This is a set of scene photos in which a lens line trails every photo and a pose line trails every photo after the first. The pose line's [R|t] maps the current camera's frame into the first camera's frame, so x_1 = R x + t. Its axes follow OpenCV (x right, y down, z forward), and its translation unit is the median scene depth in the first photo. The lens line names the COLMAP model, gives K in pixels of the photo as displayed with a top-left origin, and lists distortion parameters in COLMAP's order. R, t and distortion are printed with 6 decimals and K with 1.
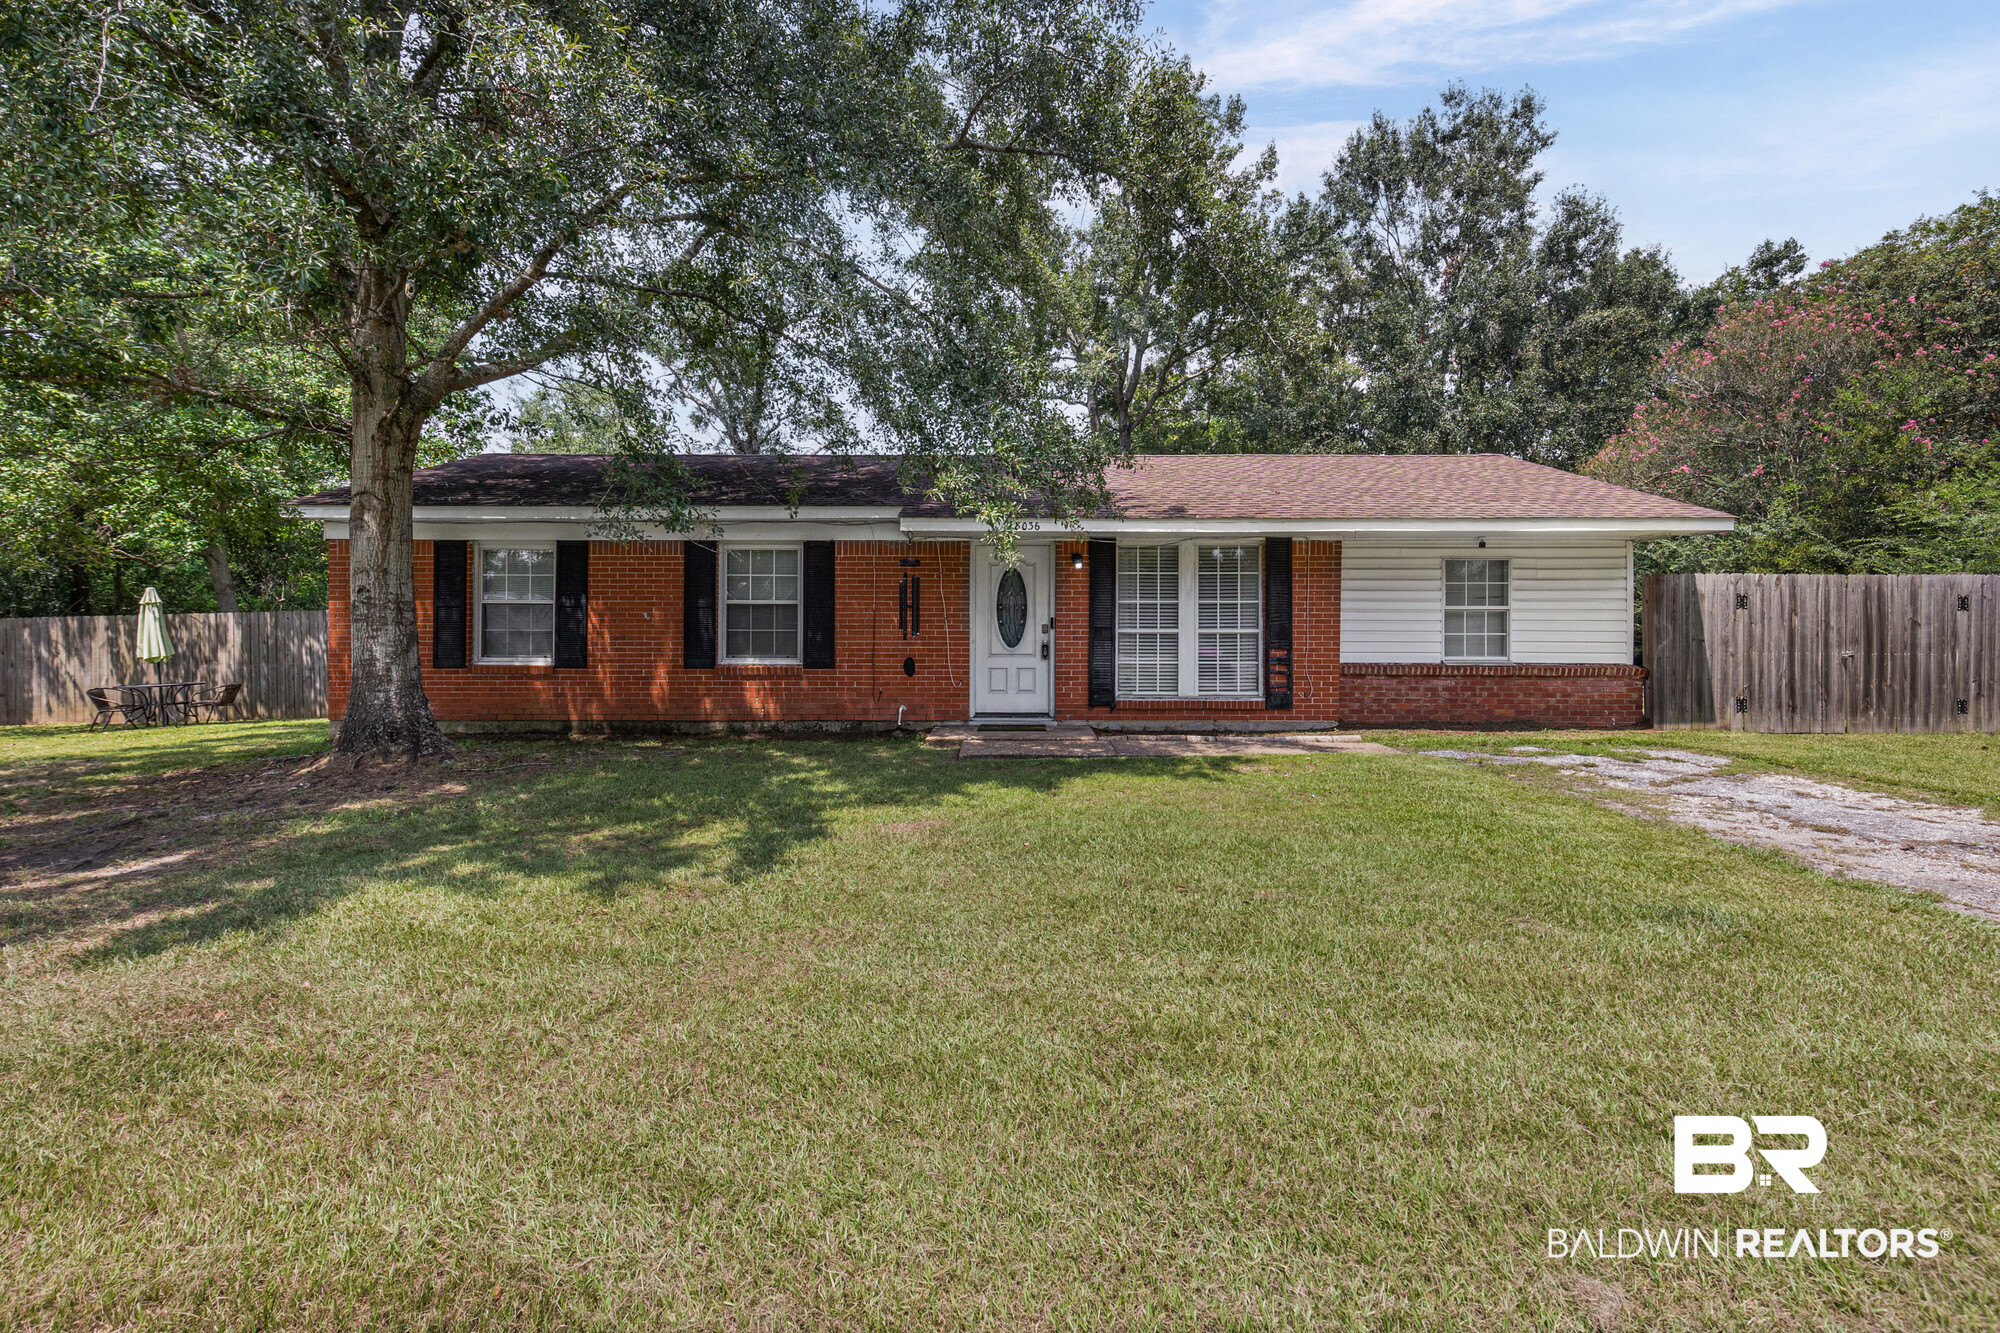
lens RADIAL K [[916.8, 0, 1000.0], [0, 916.8, 646.8], [0, 0, 1]] dist [0.000914, 0.000007]
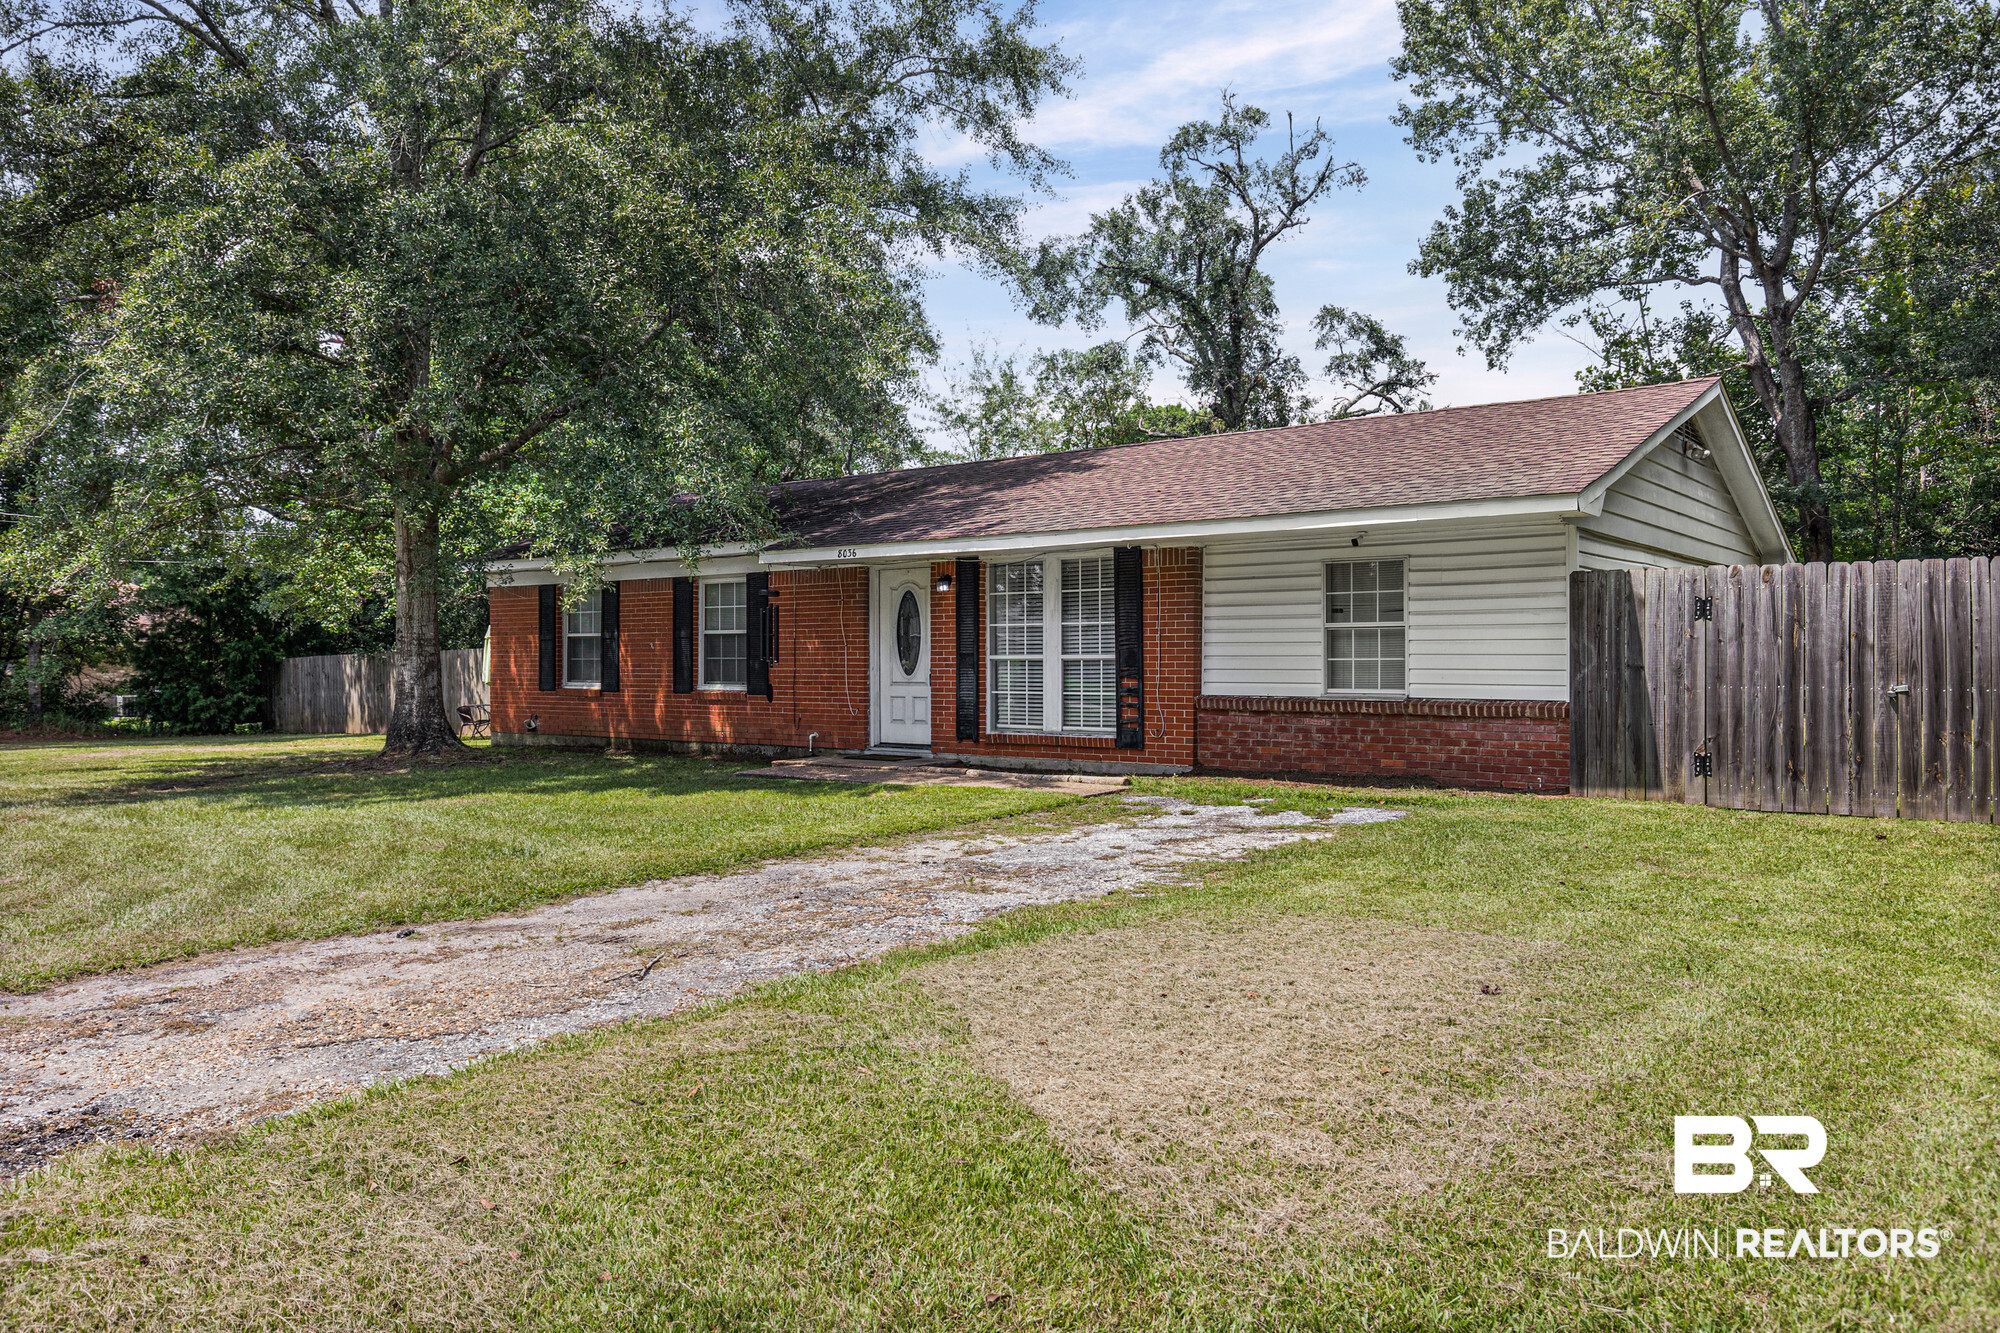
lens RADIAL K [[1397.9, 0, 999.3], [0, 1397.9, 668.8], [0, 0, 1]] dist [-0.005469, -0.000610]
pose [[0.802066, 0.000316, -0.597236, 0.971592], [-0.003752, 0.999983, -0.004510, 0.000321], [0.597224, 0.005858, 0.802053, -0.108556]]
